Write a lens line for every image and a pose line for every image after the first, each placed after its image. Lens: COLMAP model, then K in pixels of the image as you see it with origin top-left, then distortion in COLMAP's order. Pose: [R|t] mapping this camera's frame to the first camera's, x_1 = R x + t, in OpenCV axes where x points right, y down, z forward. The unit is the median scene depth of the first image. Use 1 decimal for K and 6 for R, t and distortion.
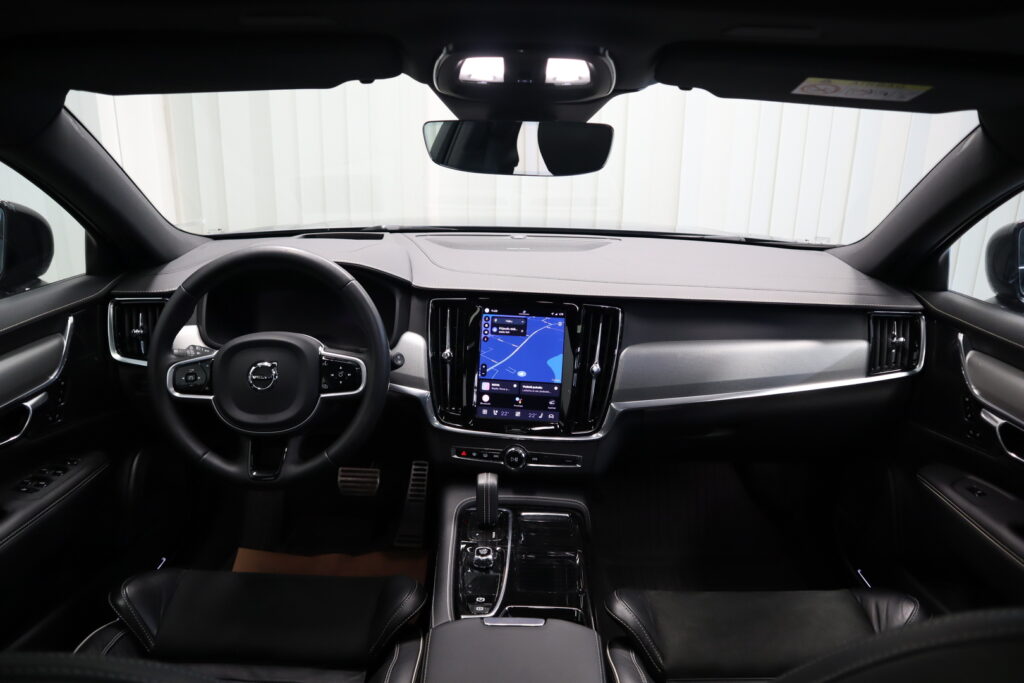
lens RADIAL K [[713.3, 0, 515.7], [0, 713.3, 346.2], [0, 0, 1]] dist [-0.114174, 0.074417]
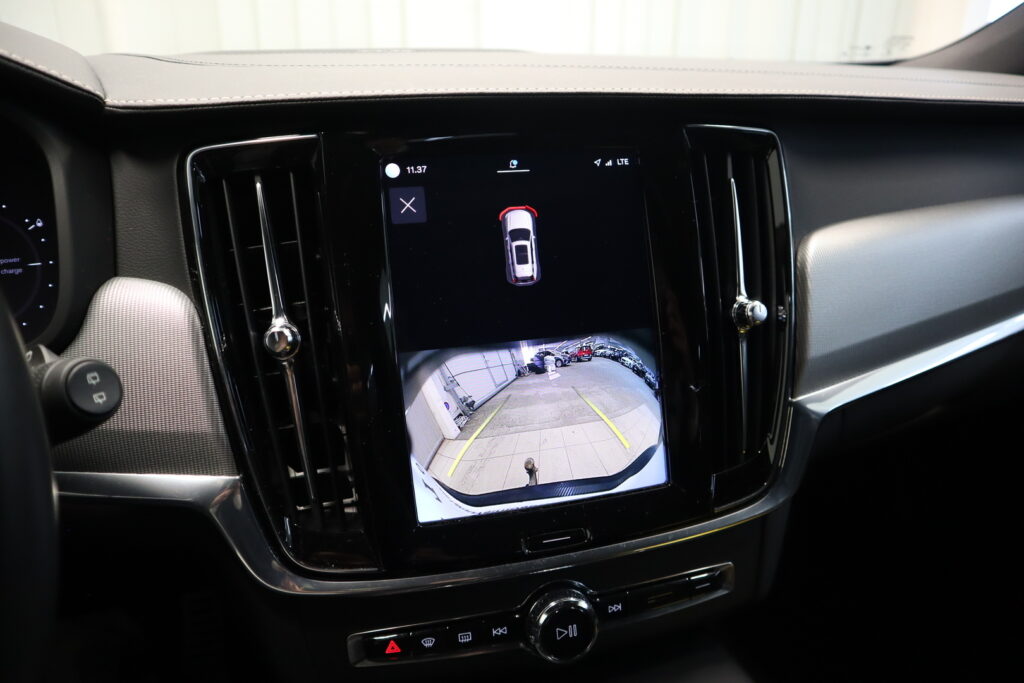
lens RADIAL K [[713.3, 0, 515.7], [0, 713.3, 346.2], [0, 0, 1]] dist [-0.114174, 0.074417]
pose [[0.923577, -0.158243, 0.349233, -0.109306], [0.137686, 0.986984, 0.083095, 0.005179], [-0.357837, -0.028660, 0.933344, 0.710261]]
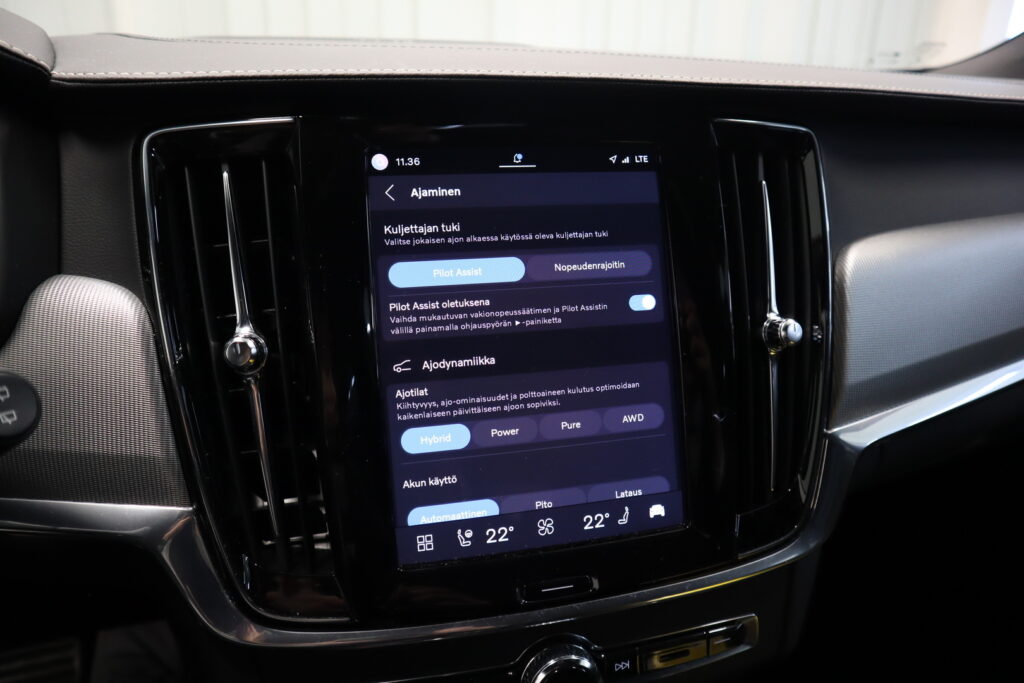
lens RADIAL K [[711.8, 0, 513.9], [0, 711.8, 343.8], [0, 0, 1]] dist [-0.112472, 0.077413]
pose [[0.930154, -0.129587, 0.343542, -0.093434], [0.116098, 0.991446, 0.059641, 0.006826], [-0.348332, -0.015591, 0.937242, 0.746535]]
